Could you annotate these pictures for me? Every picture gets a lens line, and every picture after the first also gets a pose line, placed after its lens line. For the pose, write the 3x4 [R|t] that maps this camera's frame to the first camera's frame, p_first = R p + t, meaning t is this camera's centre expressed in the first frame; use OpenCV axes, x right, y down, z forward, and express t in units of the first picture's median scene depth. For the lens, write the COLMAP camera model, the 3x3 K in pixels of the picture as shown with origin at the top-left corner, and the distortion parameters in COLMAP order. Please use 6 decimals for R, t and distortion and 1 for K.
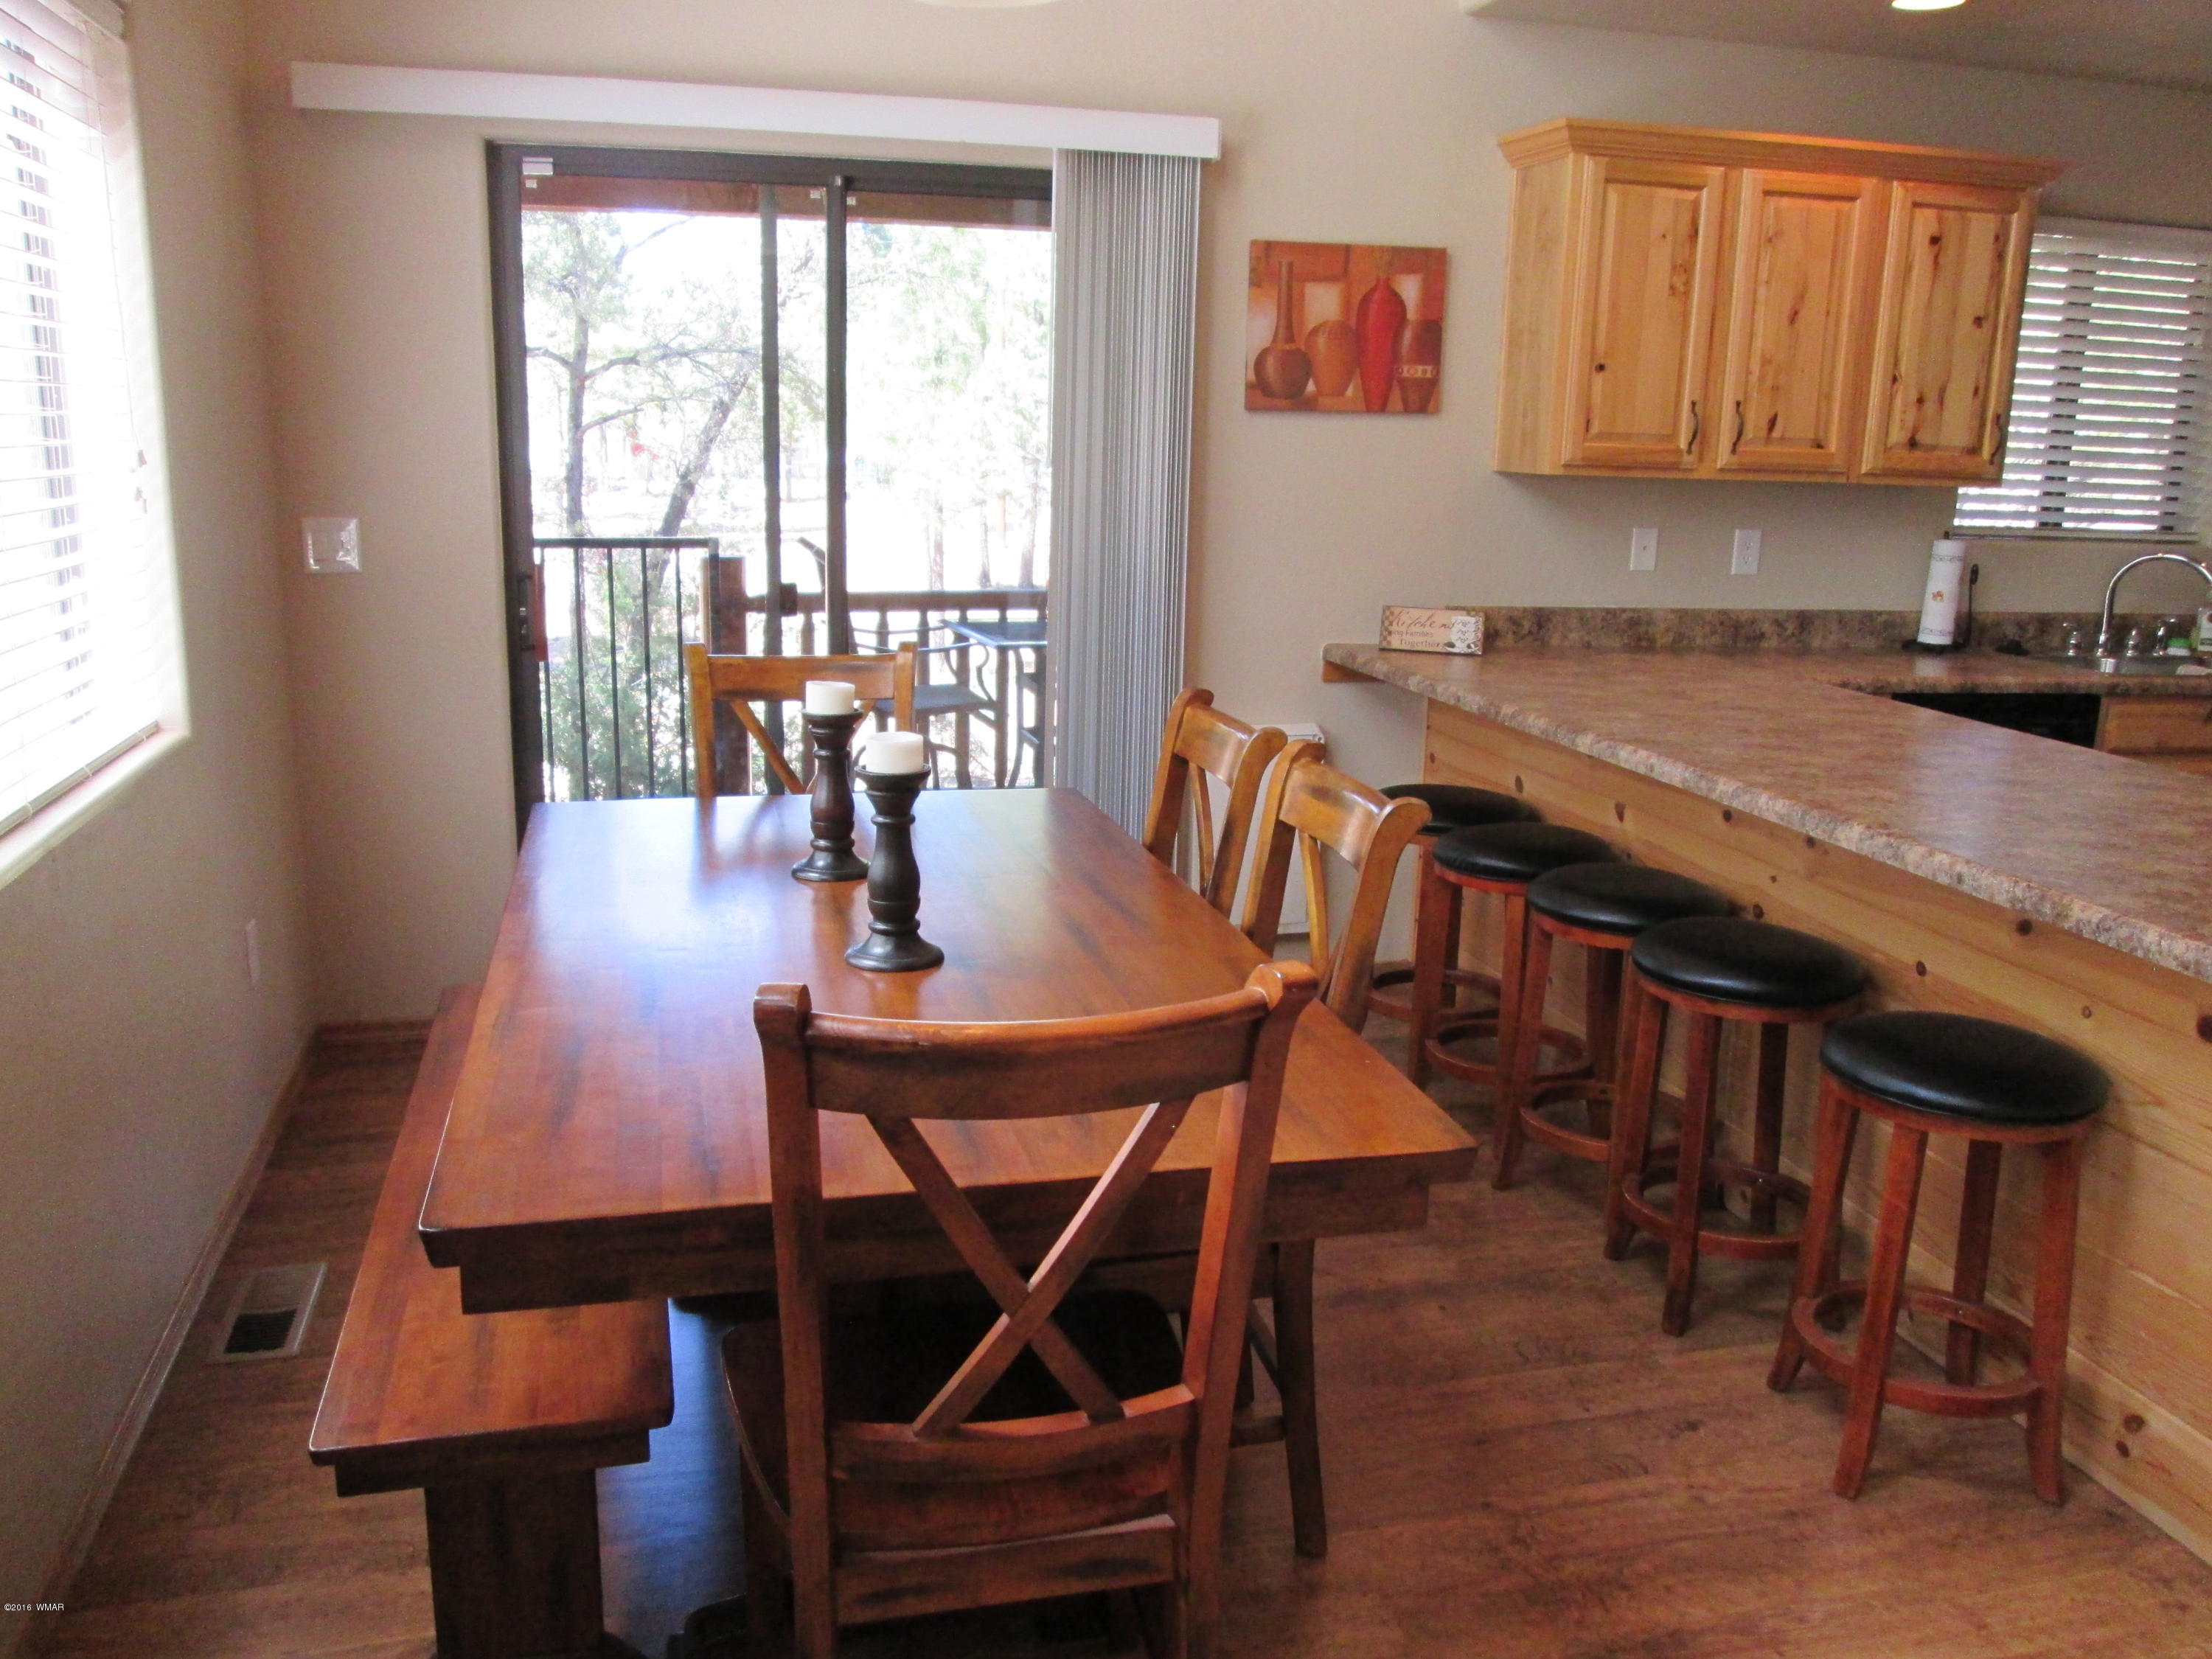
lens RADIAL K [[1833.6, 0, 1107.4], [0, 1833.6, 835.9], [0, 0, 1]] dist [-0.050466, 0.028268]
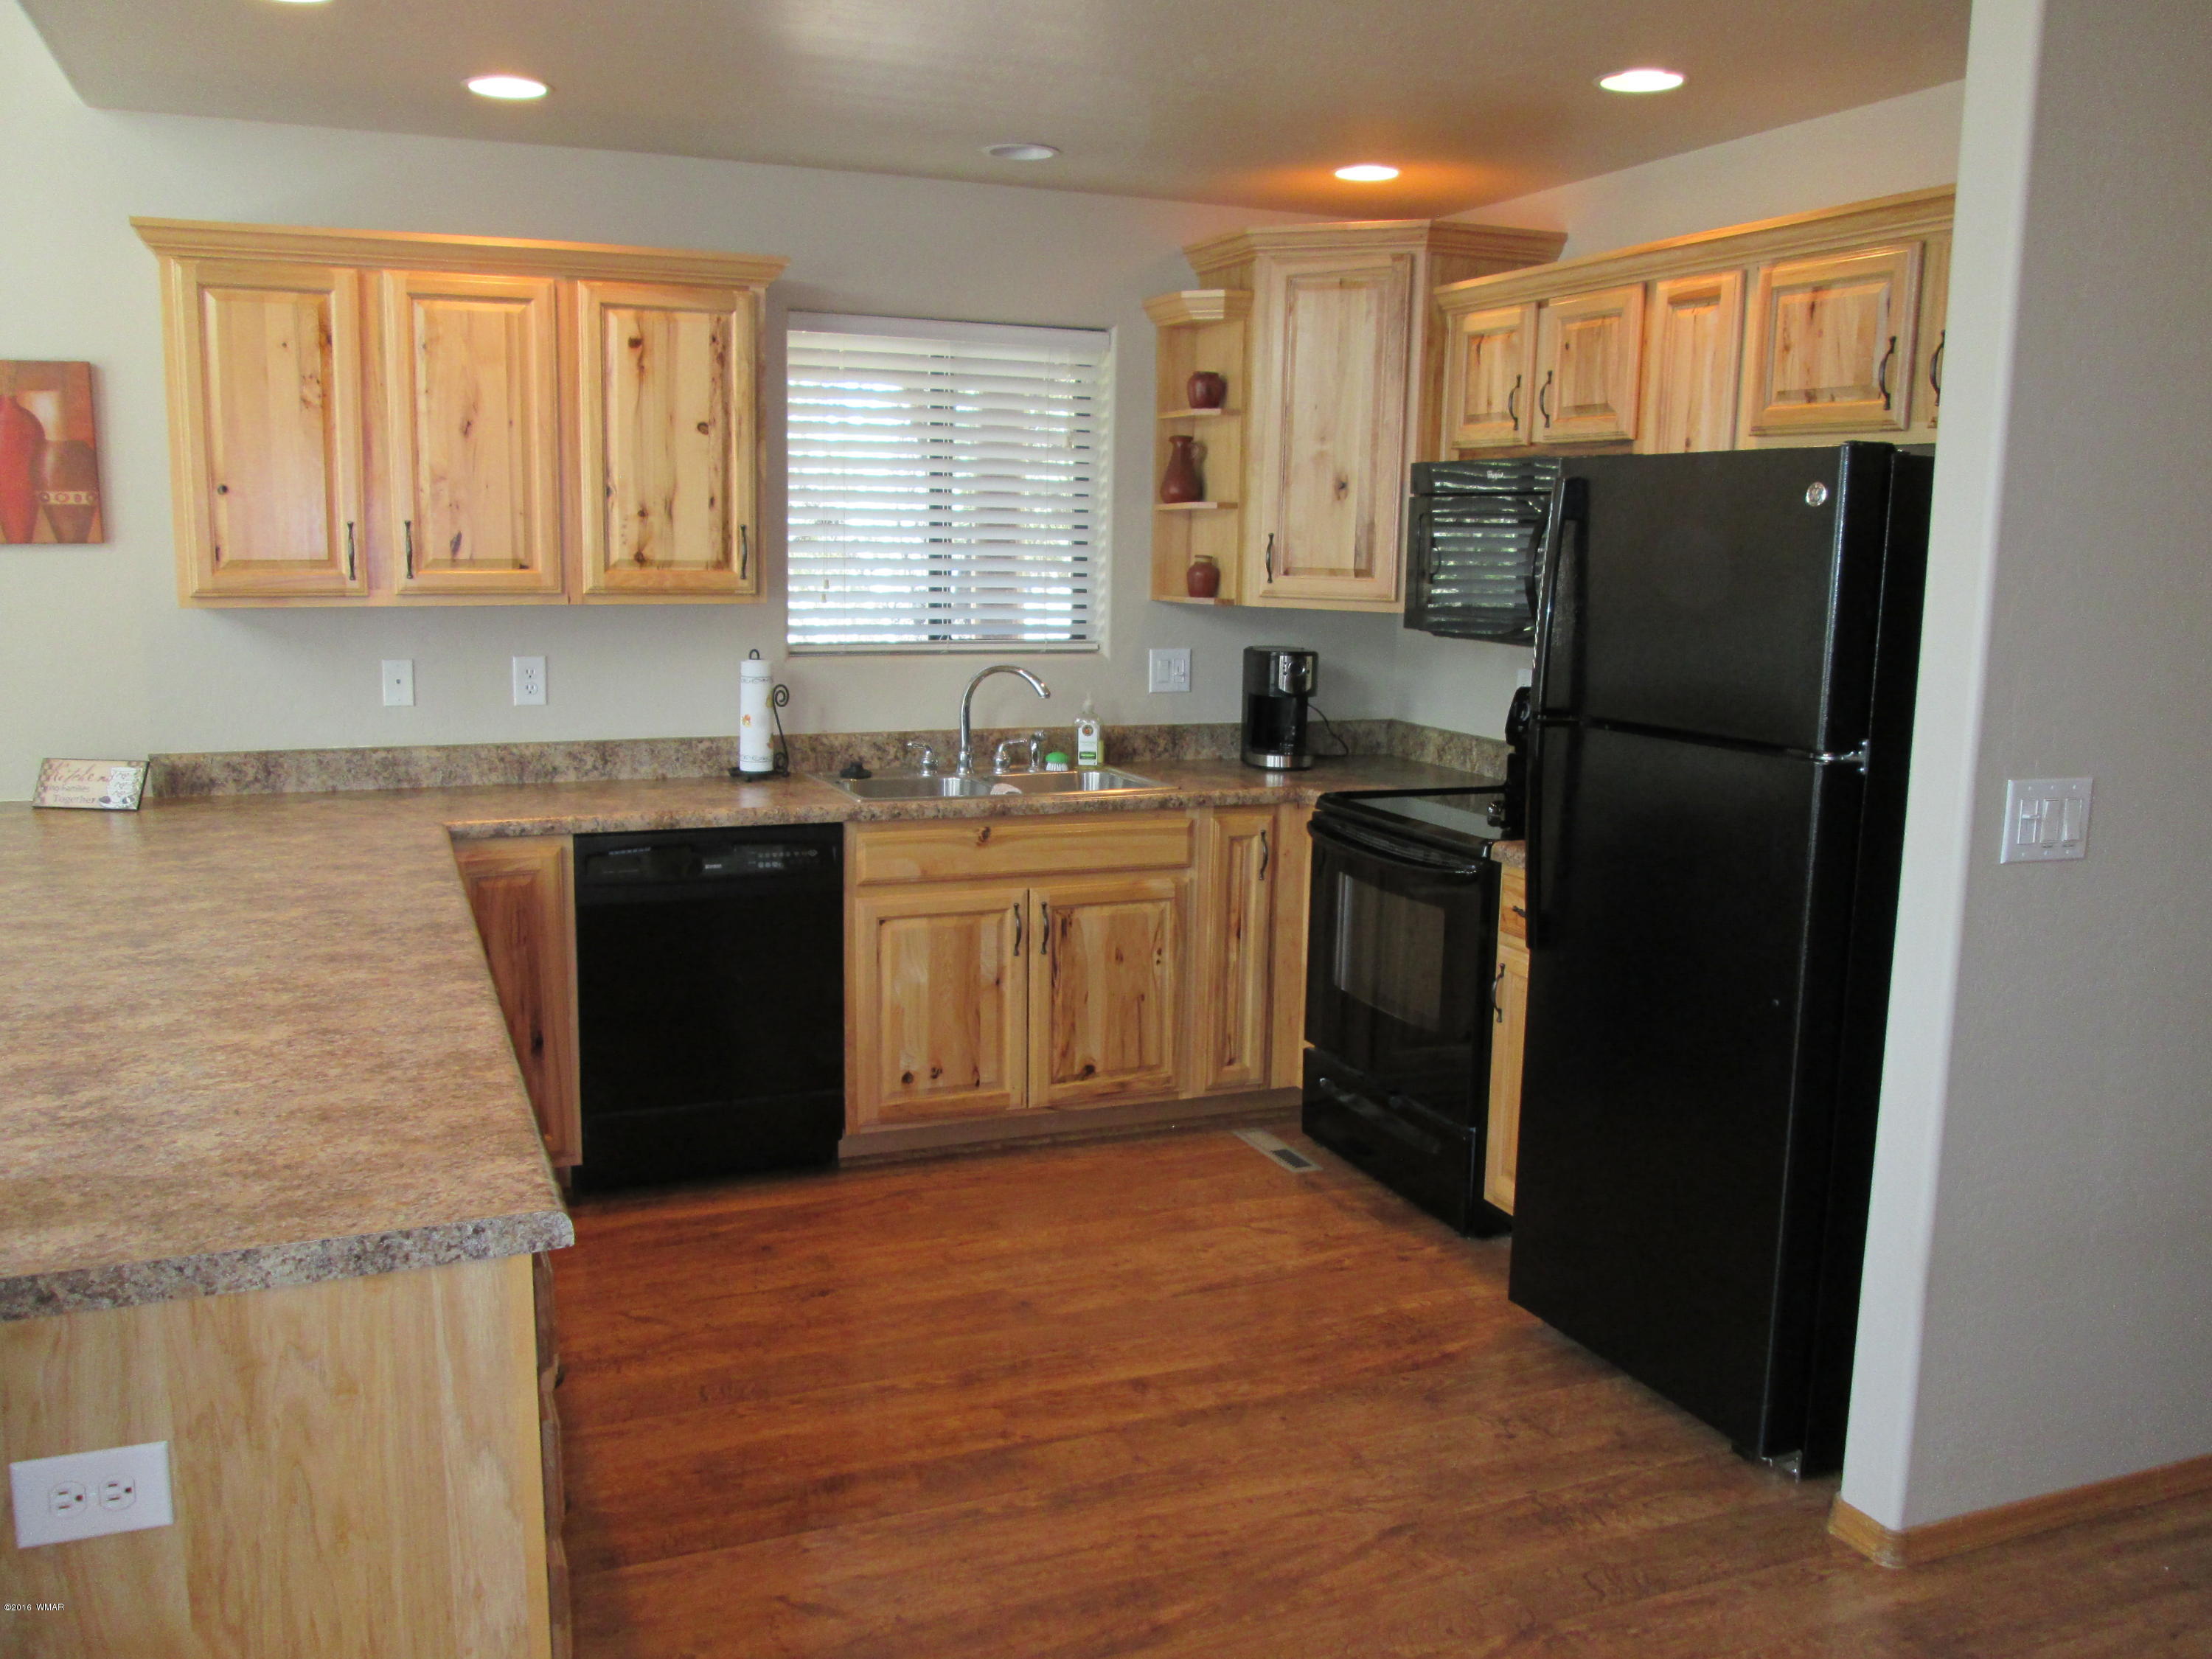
lens RADIAL K [[1833.6, 0, 1108.2], [0, 1833.6, 831.4], [0, 0, 1]] dist [-0.050466, 0.028268]
pose [[0.988290, -0.042129, 0.146657, 0.541986], [0.051203, 0.996965, -0.058652, -0.012055], [-0.143741, 0.065474, 0.987447, 0.057965]]
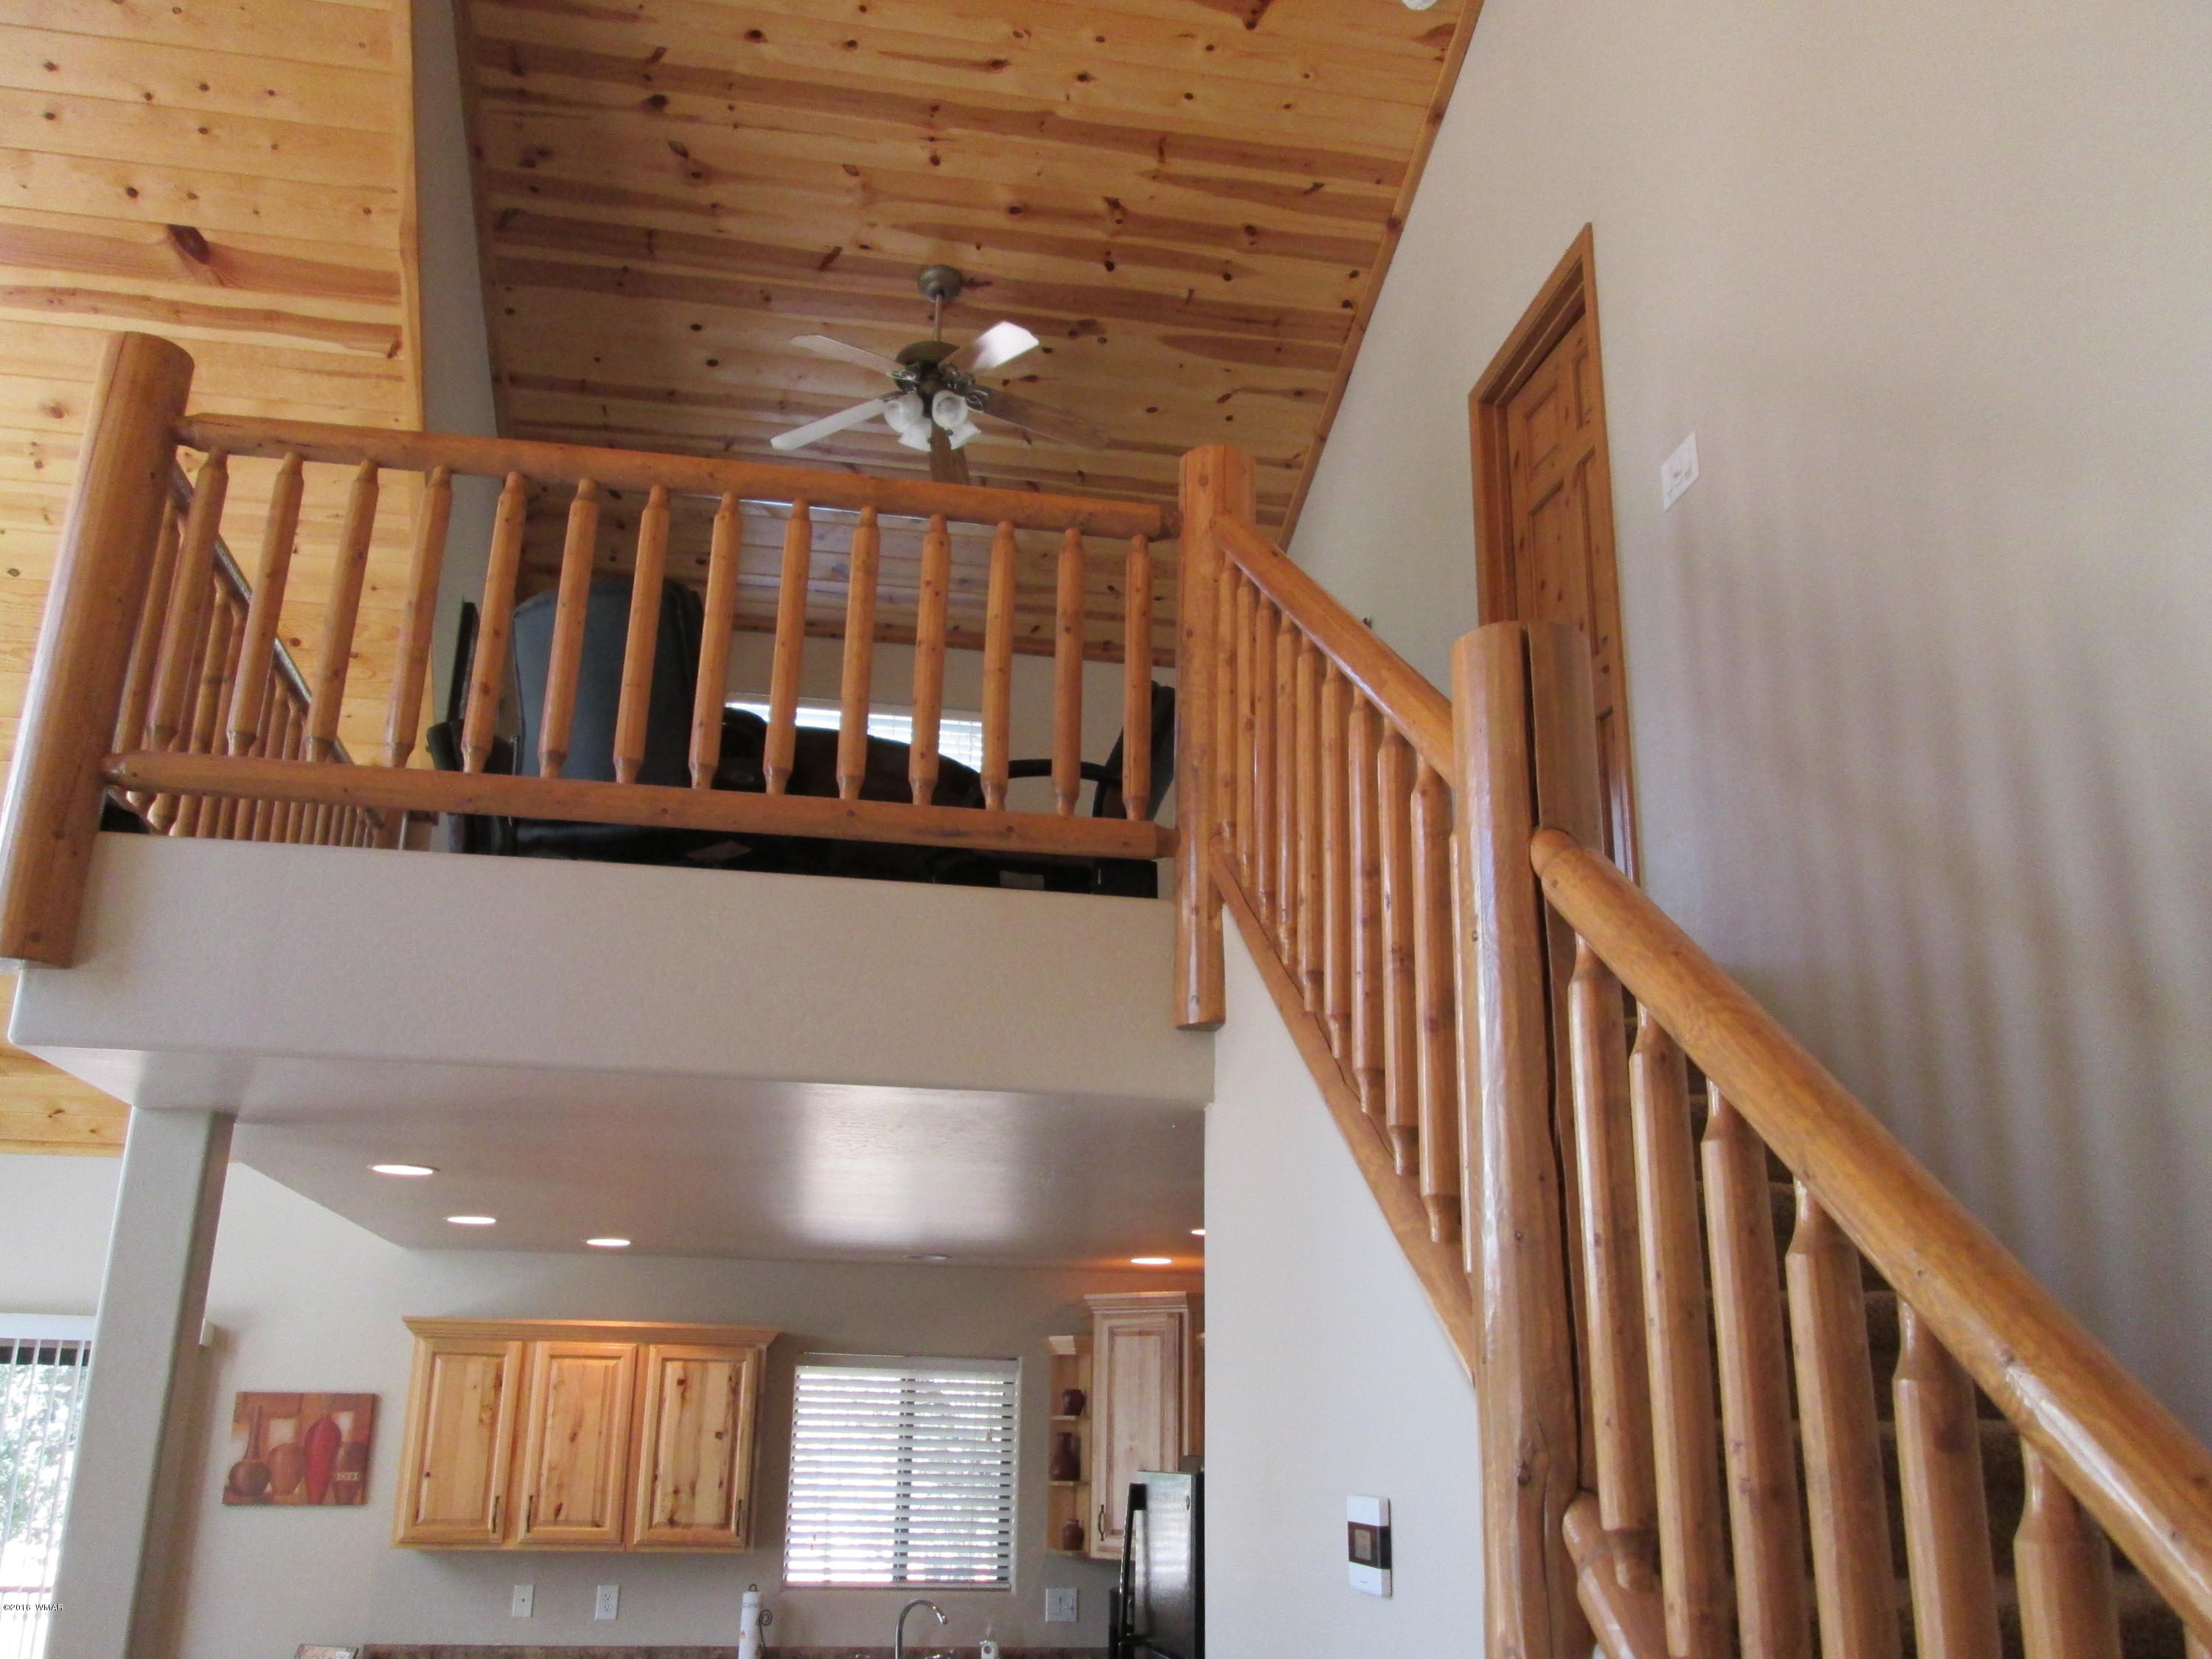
lens RADIAL K [[1833.6, 0, 1055.3], [0, 1833.6, 844.2], [0, 0, 1]] dist [-0.050466, 0.028268]
pose [[0.996745, -0.041578, -0.069076, 0.879280], [-0.000339, 0.854594, -0.519296, 0.075016], [0.080623, 0.517629, 0.851798, -0.493586]]
